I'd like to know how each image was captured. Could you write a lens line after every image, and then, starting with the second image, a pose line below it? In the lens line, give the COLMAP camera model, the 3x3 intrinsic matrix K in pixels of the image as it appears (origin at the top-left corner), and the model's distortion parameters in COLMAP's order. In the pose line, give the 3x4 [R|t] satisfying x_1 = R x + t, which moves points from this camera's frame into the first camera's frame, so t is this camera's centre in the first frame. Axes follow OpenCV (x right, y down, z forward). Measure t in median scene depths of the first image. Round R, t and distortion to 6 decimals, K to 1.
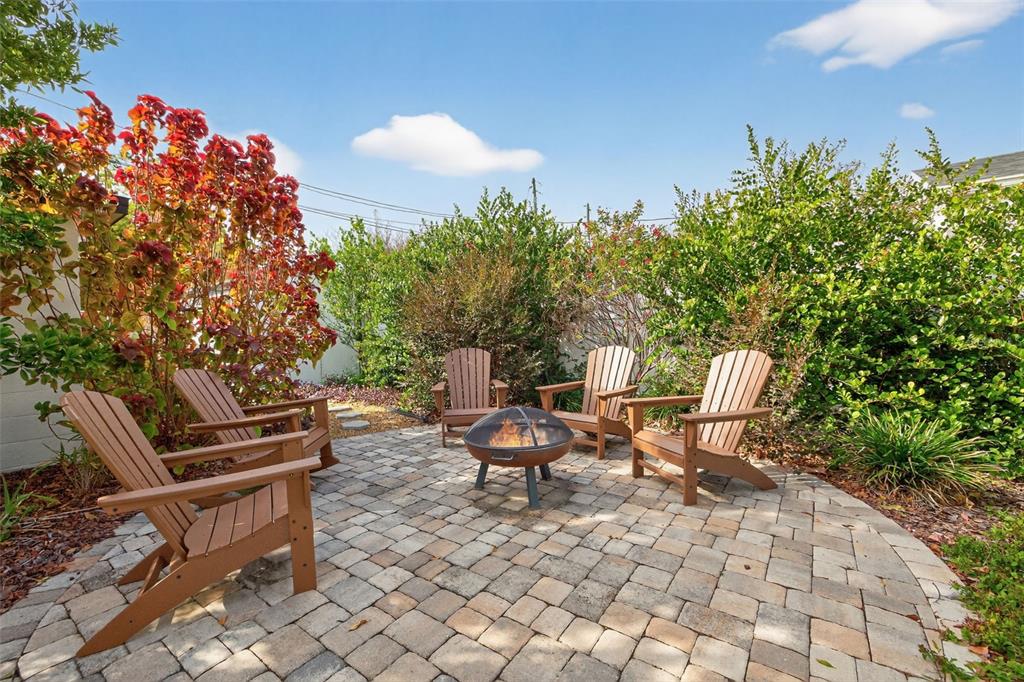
lens RADIAL K [[447.7, 0, 509.1], [0, 447.7, 335.3], [0, 0, 1]] dist [0.002191, 0.000052]
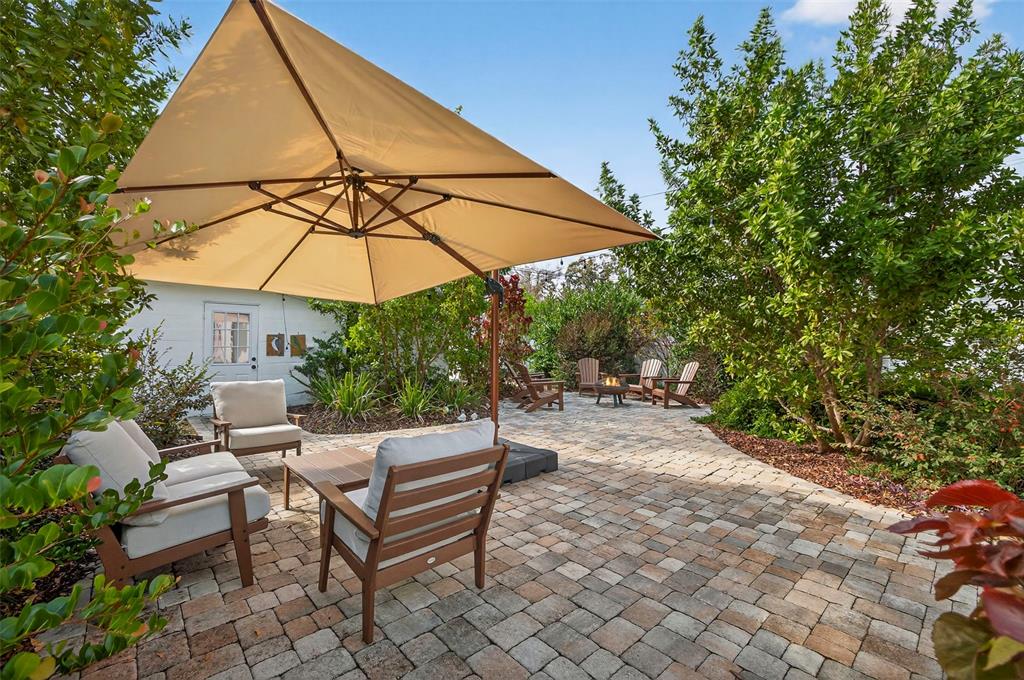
lens RADIAL K [[447.7, 0, 509.1], [0, 447.7, 334.3], [0, 0, 1]] dist [0.002191, 0.000052]
pose [[0.978730, 0.022266, -0.203938, -0.046412], [-0.028964, 0.999133, -0.029920, -0.019119], [0.203095, 0.035190, 0.978526, -2.112496]]
